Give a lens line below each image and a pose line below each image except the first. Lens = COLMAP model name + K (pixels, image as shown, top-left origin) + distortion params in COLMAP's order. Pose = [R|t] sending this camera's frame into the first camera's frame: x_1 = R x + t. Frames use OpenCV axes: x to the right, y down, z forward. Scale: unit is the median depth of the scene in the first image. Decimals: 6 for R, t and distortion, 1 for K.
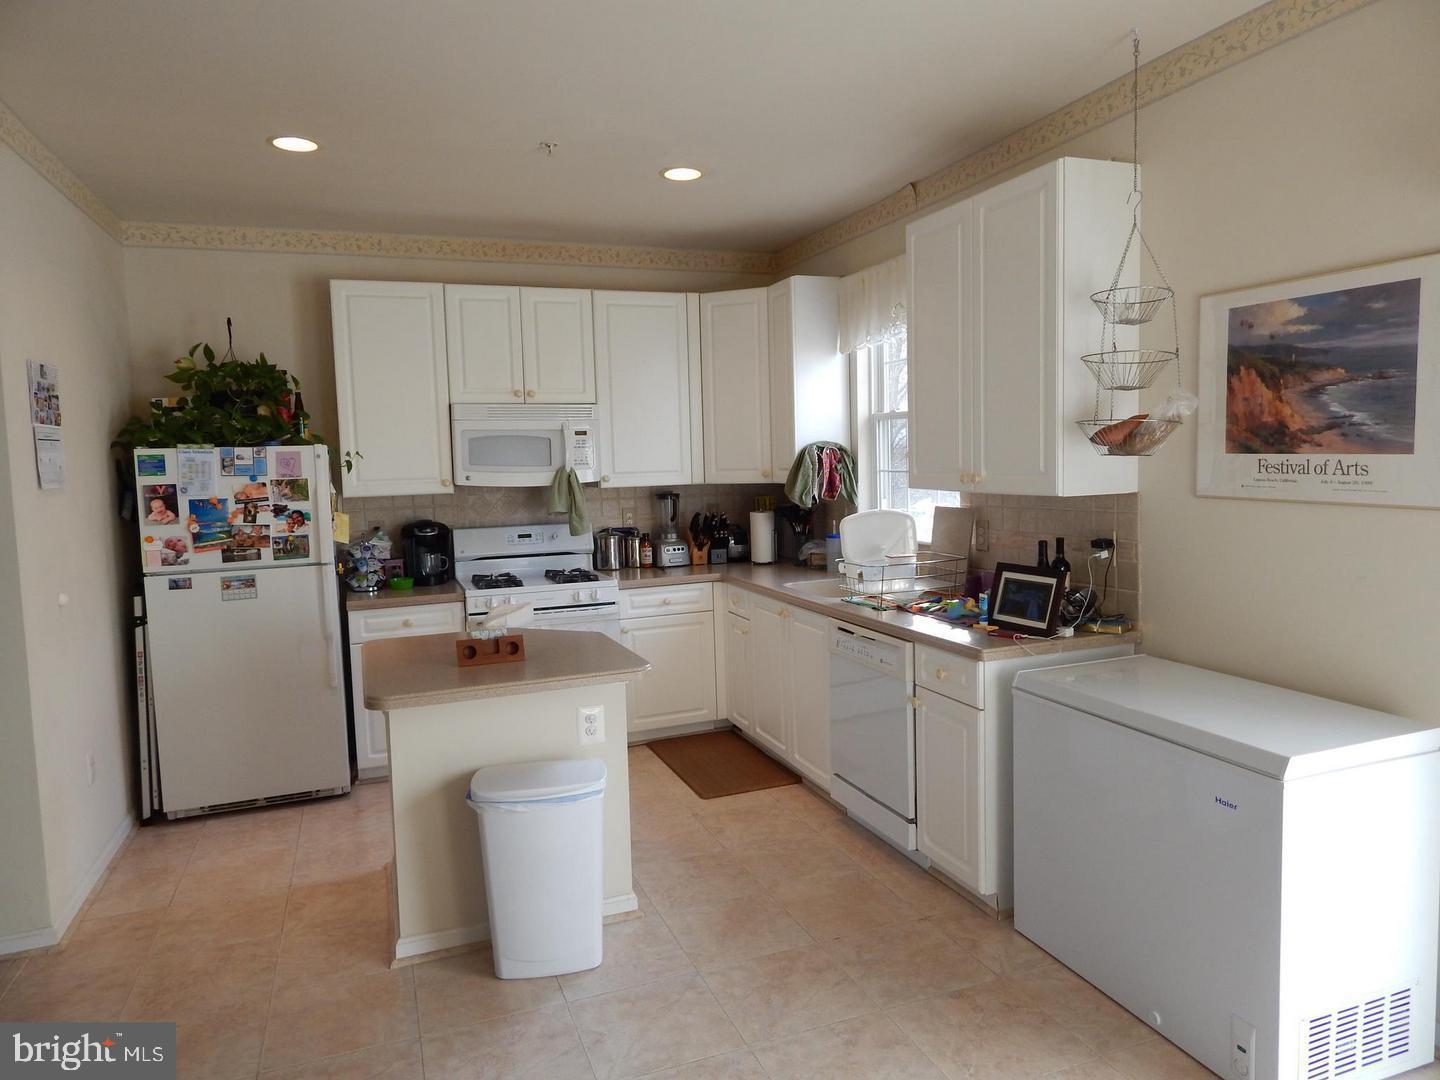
lens RADIAL K [[946.0, 0, 720.0], [0, 946.0, 540.0], [0, 0, 1]] dist [-0.001020, -0.001477]
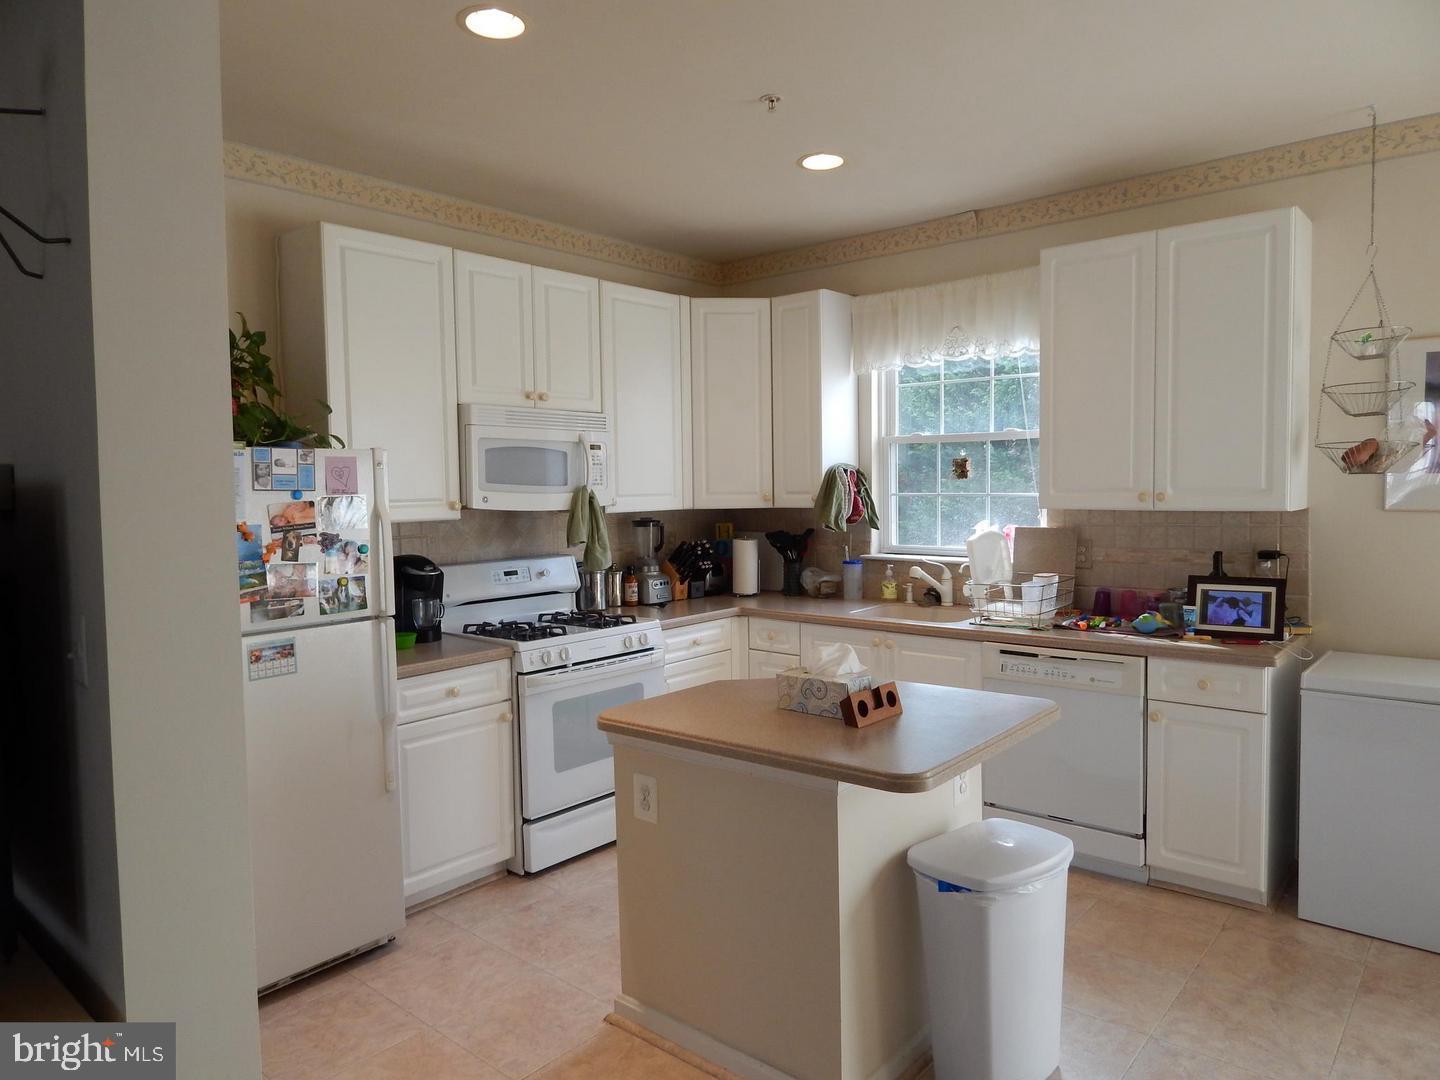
lens RADIAL K [[946.0, 0, 720.0], [0, 946.0, 540.0], [0, 0, 1]] dist [-0.001020, -0.001477]
pose [[0.877434, -0.015844, 0.479436, -0.469280], [0.035070, 0.998899, -0.031173, -0.001127], [-0.478414, 0.044167, 0.877023, 0.224928]]
